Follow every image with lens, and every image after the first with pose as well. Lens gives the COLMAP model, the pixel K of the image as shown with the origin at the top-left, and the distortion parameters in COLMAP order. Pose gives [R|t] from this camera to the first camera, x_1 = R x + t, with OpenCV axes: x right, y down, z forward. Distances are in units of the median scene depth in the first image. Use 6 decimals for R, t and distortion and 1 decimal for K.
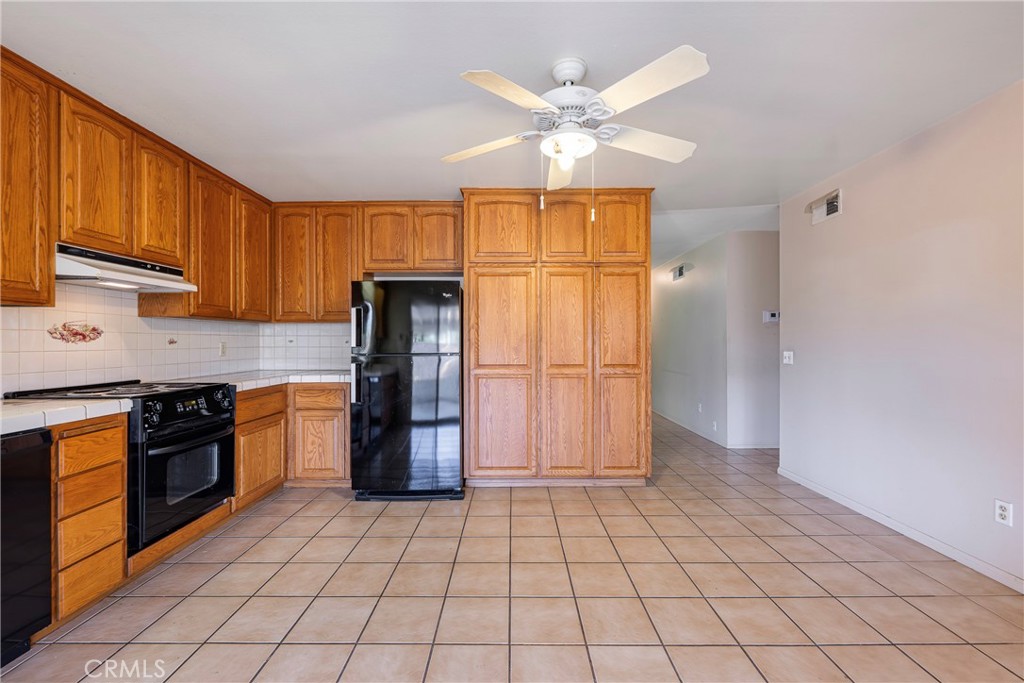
lens RADIAL K [[419.4, 0, 510.3], [0, 419.4, 341.7], [0, 0, 1]] dist [-0.012862, -0.000094]
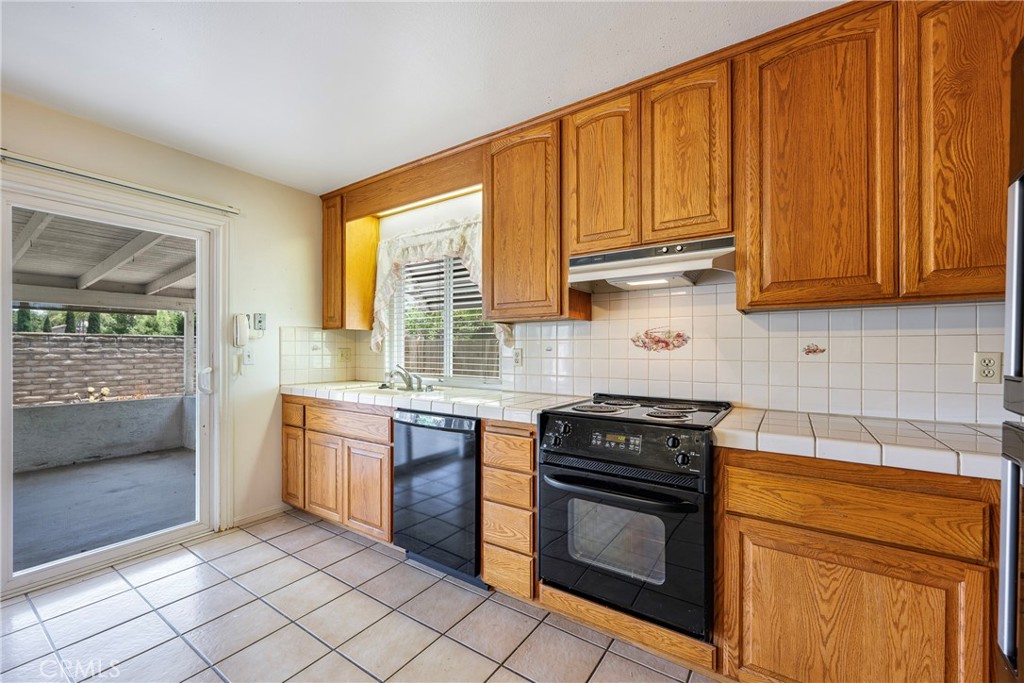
lens RADIAL K [[419.4, 0, 509.2], [0, 419.4, 346.6], [0, 0, 1]] dist [-0.012862, -0.000094]
pose [[-0.573687, -0.002727, -0.819070, -0.092513], [0.000060, 0.999994, -0.003372, -0.003900], [0.819074, -0.001984, -0.573684, 1.272048]]
